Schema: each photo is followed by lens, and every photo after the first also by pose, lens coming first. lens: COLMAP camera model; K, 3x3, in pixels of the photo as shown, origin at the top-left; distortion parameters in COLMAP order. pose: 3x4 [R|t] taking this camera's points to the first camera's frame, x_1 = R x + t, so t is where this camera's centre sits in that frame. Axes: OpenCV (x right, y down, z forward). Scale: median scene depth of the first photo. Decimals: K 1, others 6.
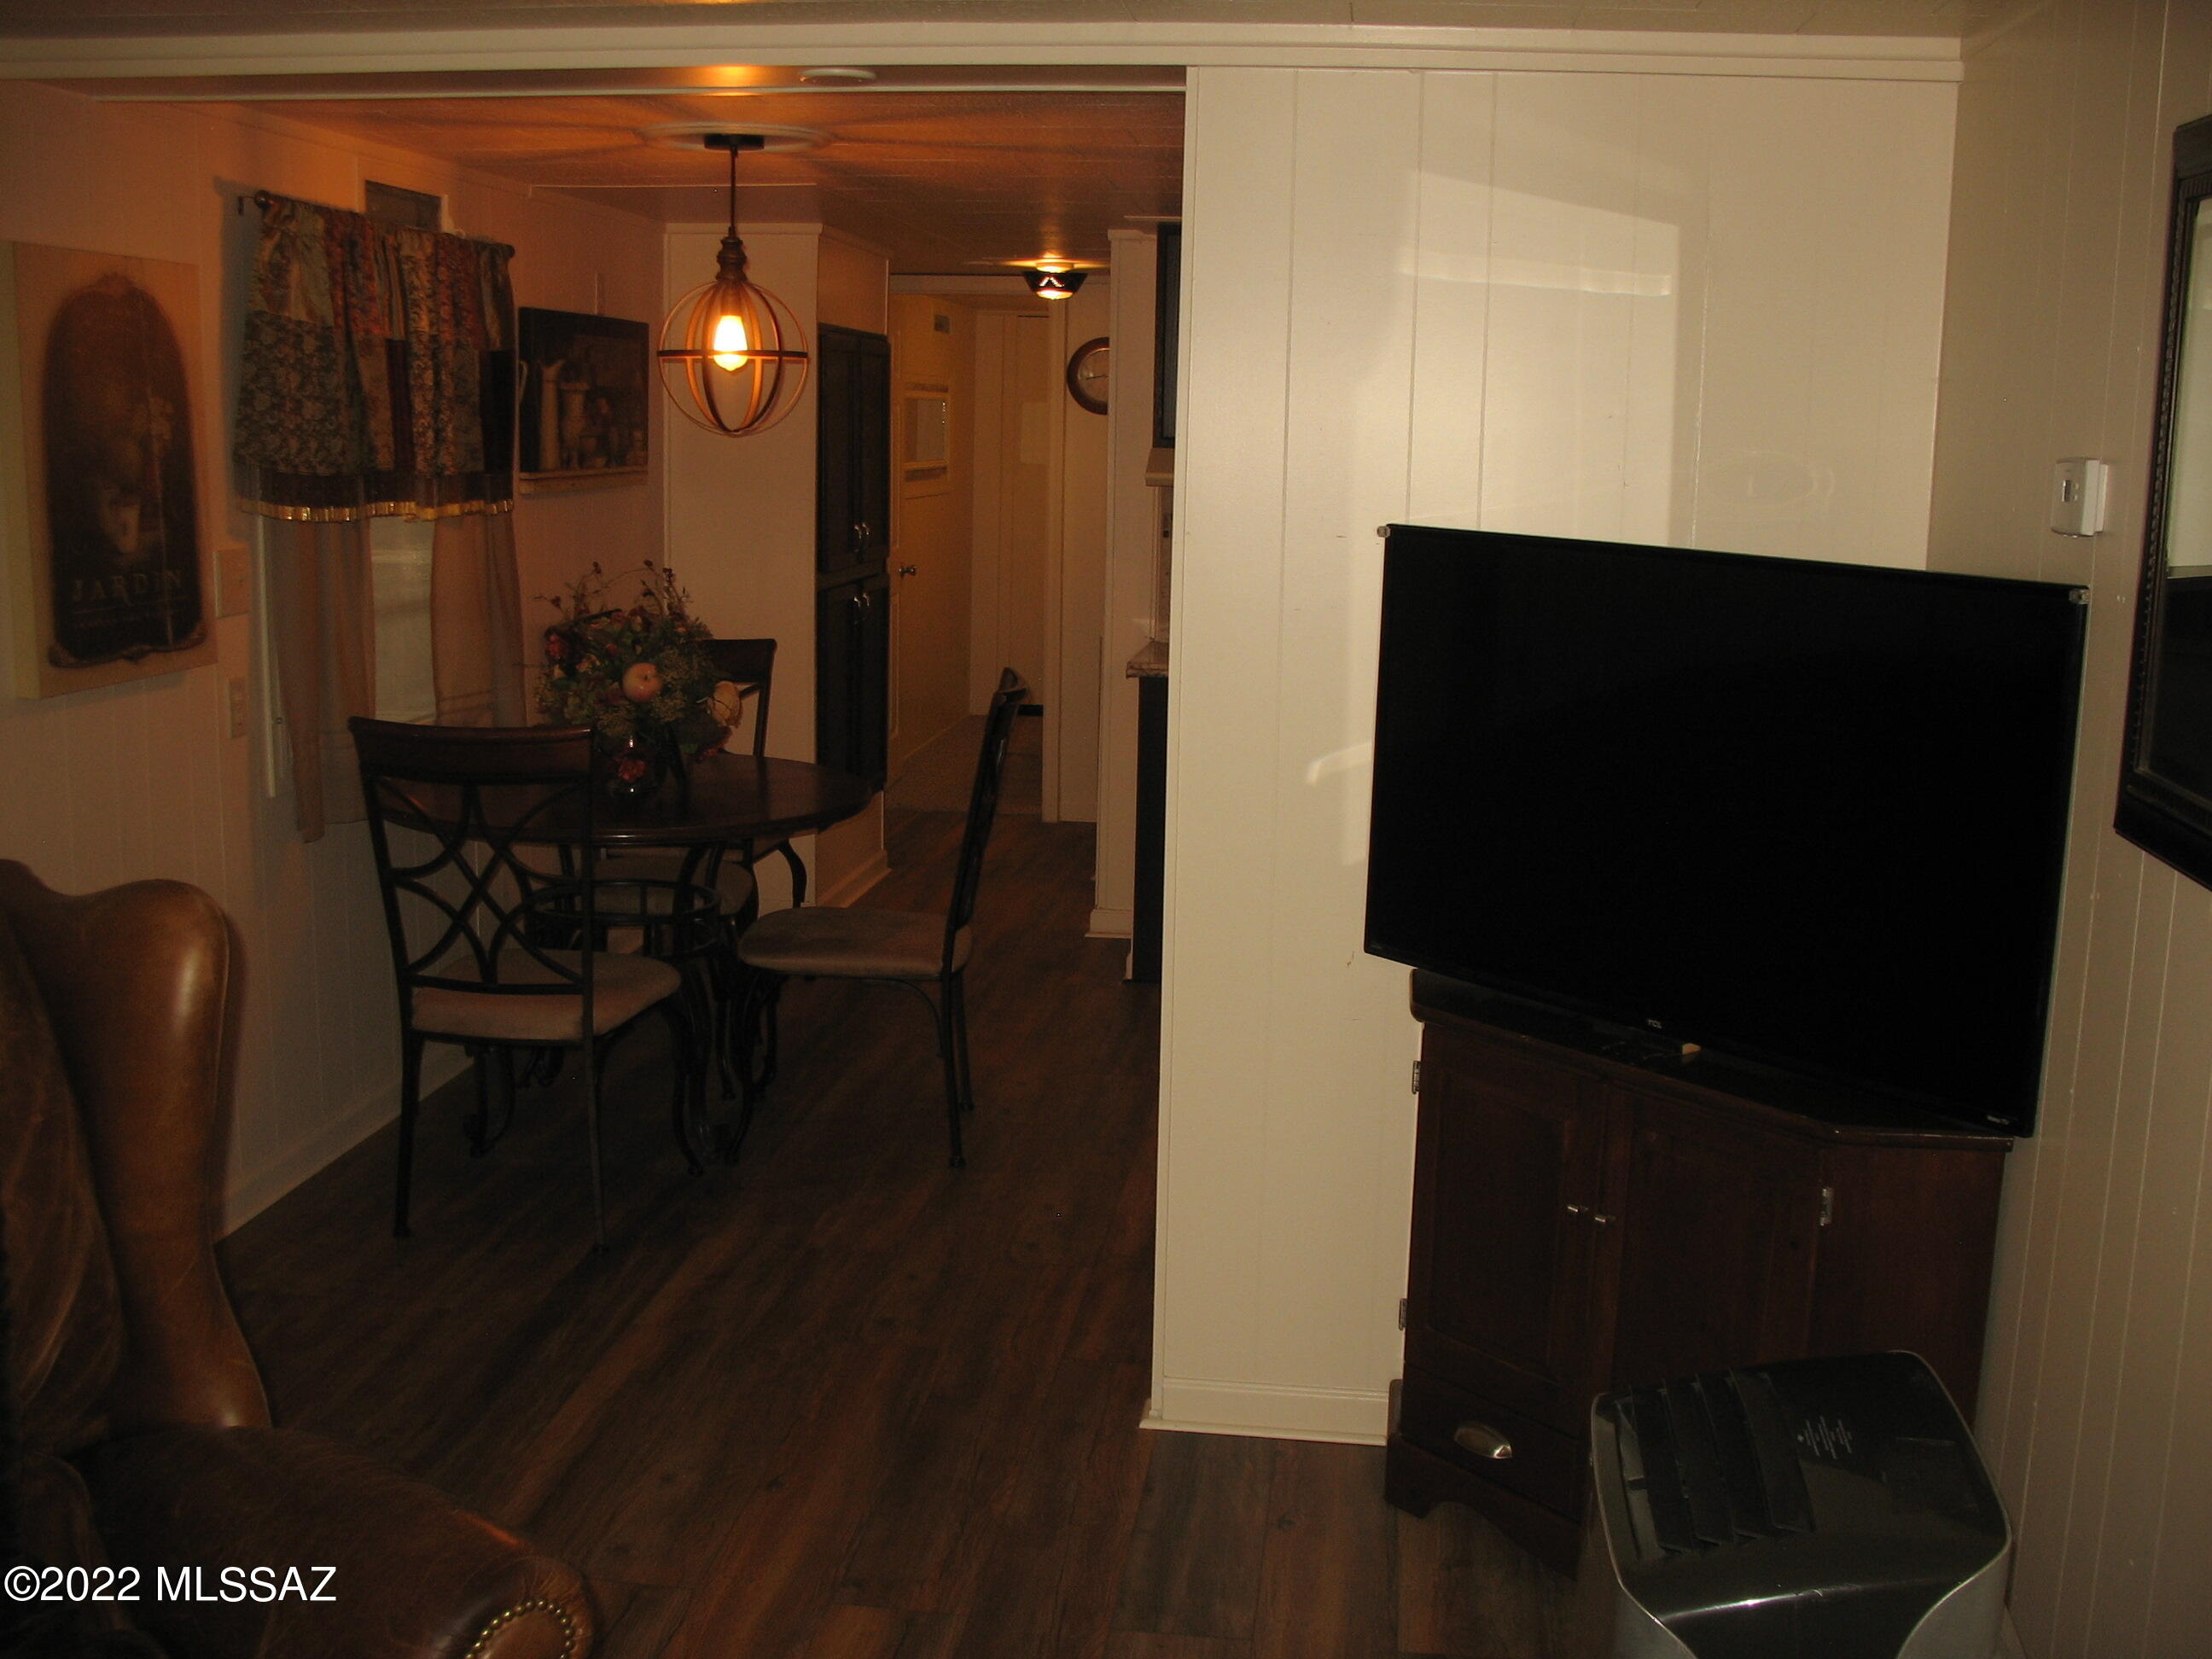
lens RADIAL K [[2280.6, 0, 1146.8], [0, 2280.6, 837.7], [0, 0, 1]] dist [-0.190938, 0.217472]
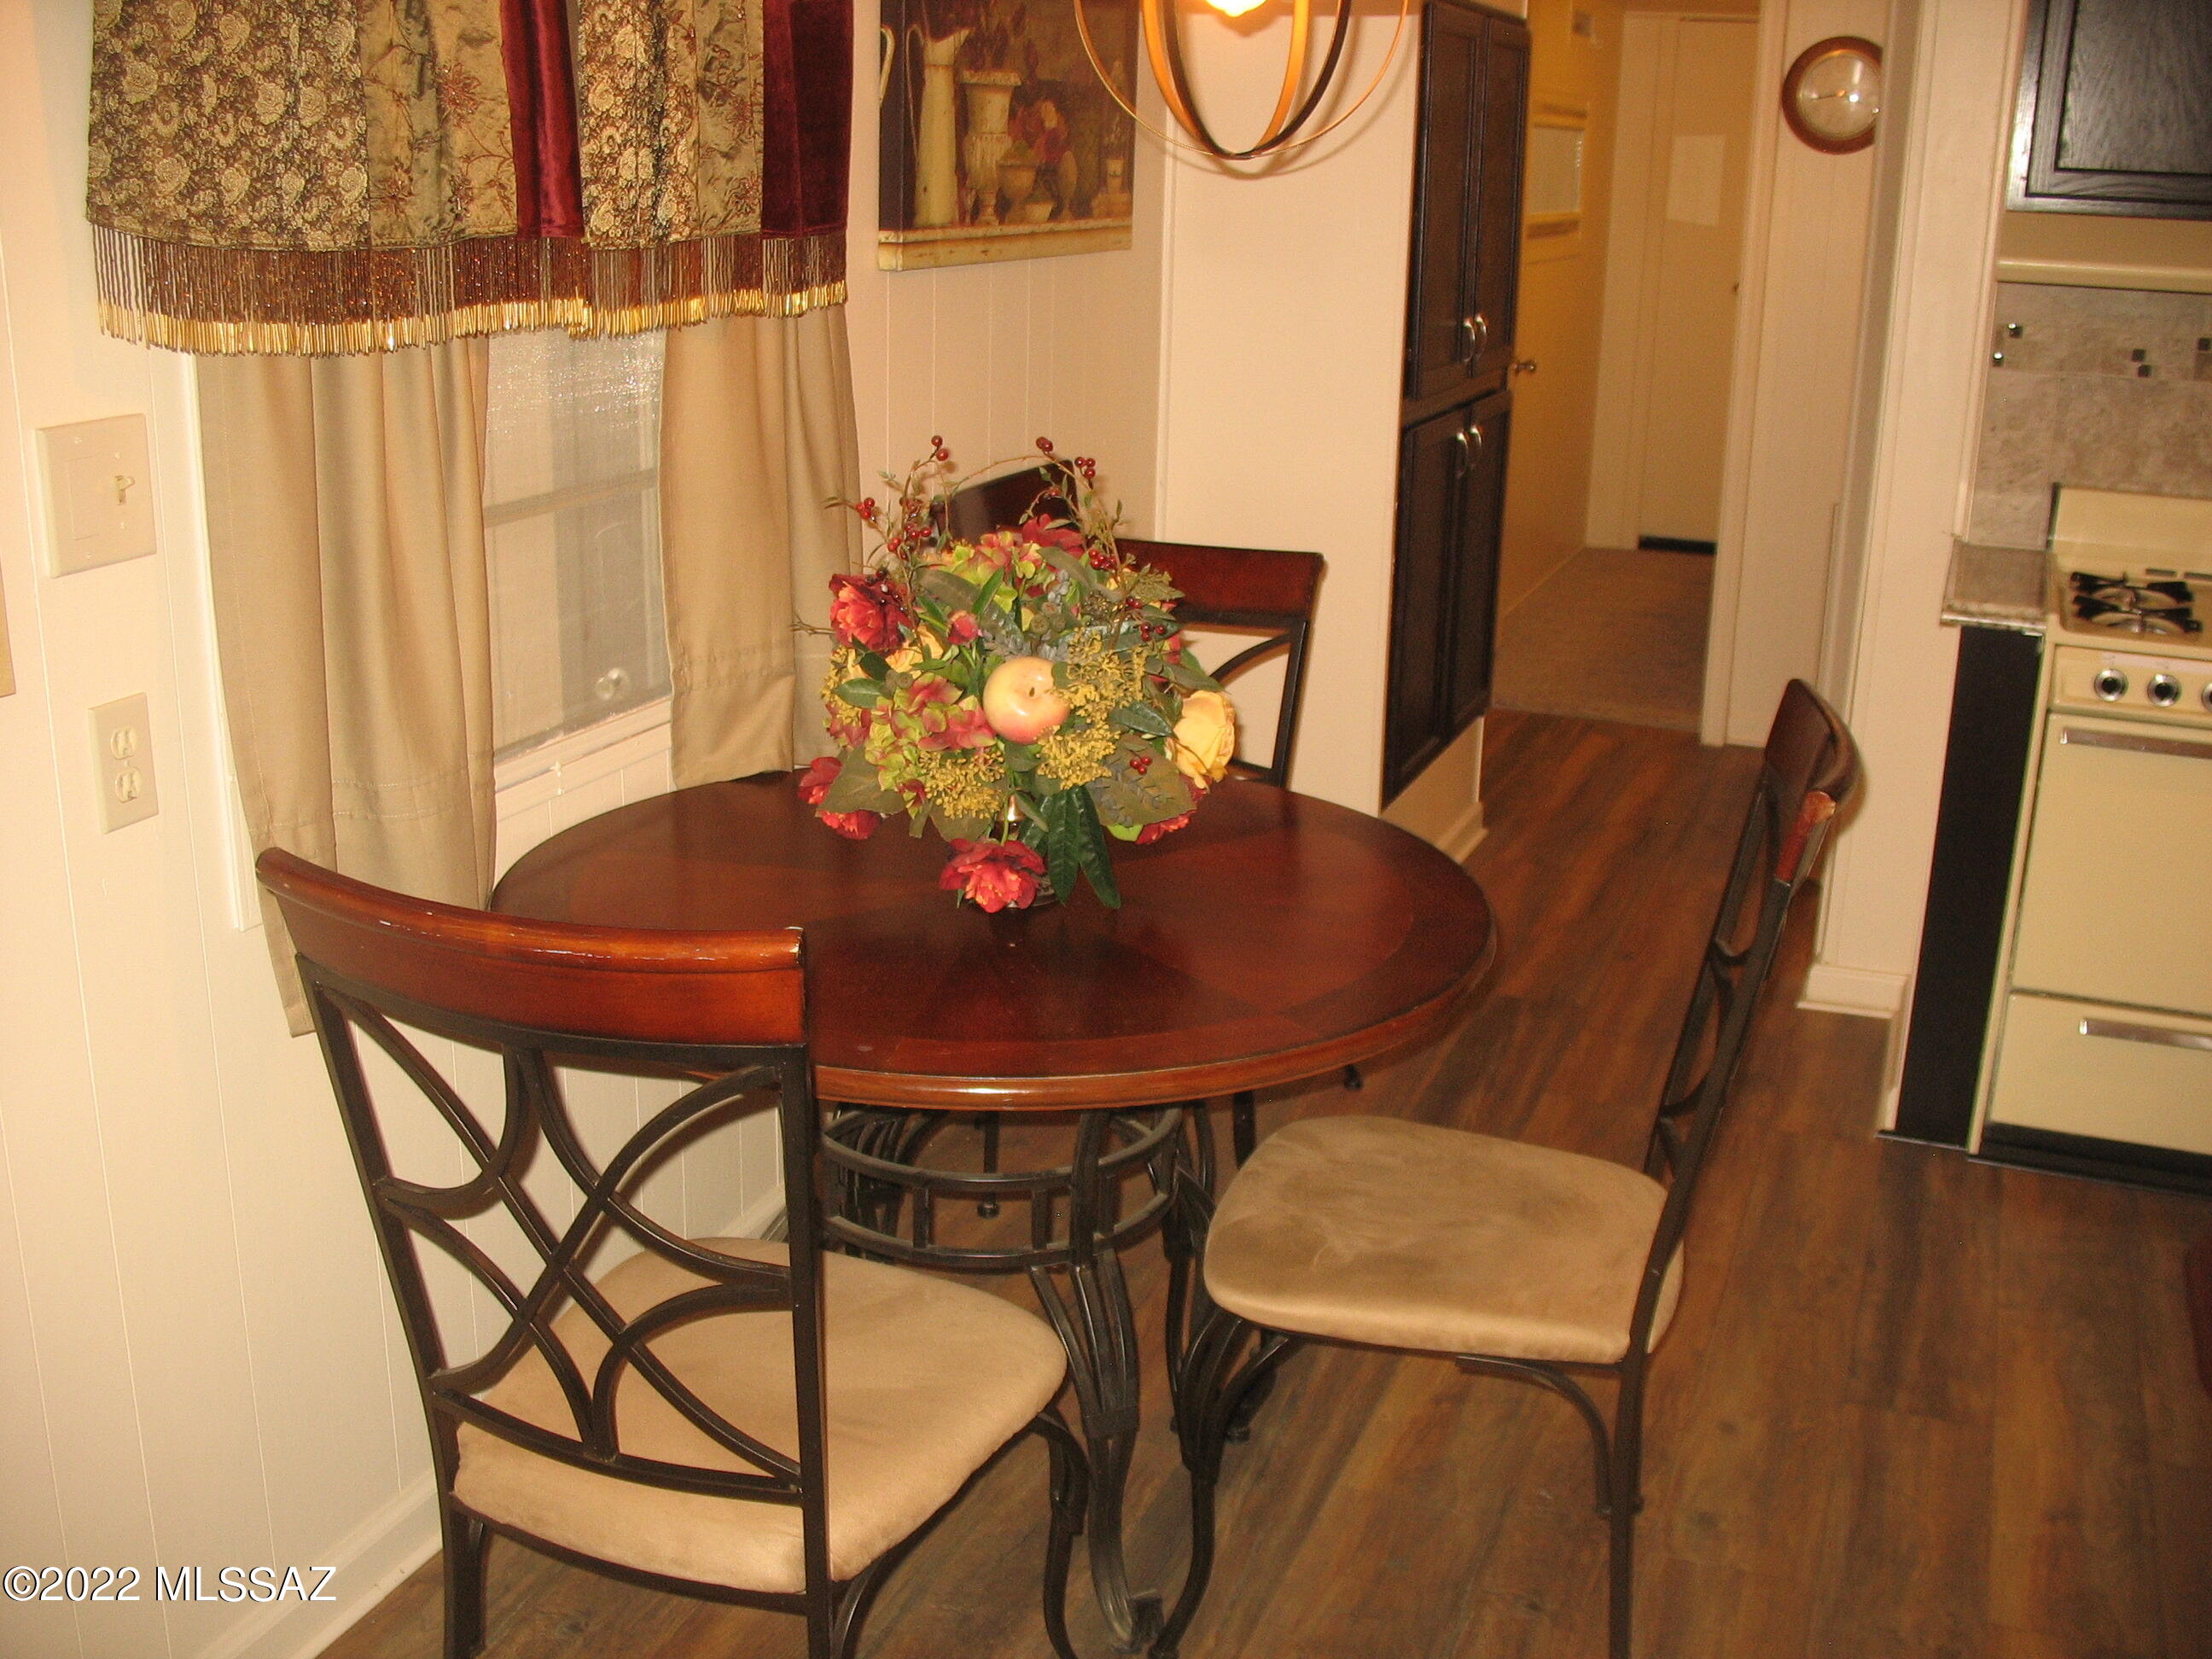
lens RADIAL K [[2280.6, 0, 1146.8], [0, 2280.6, 837.7], [0, 0, 1]] dist [-0.190938, 0.217472]
pose [[0.968852, 0.073298, -0.236545, -0.084203], [-0.046644, 0.992109, 0.116377, -0.095472], [0.243209, -0.101719, 0.964626, 0.541895]]
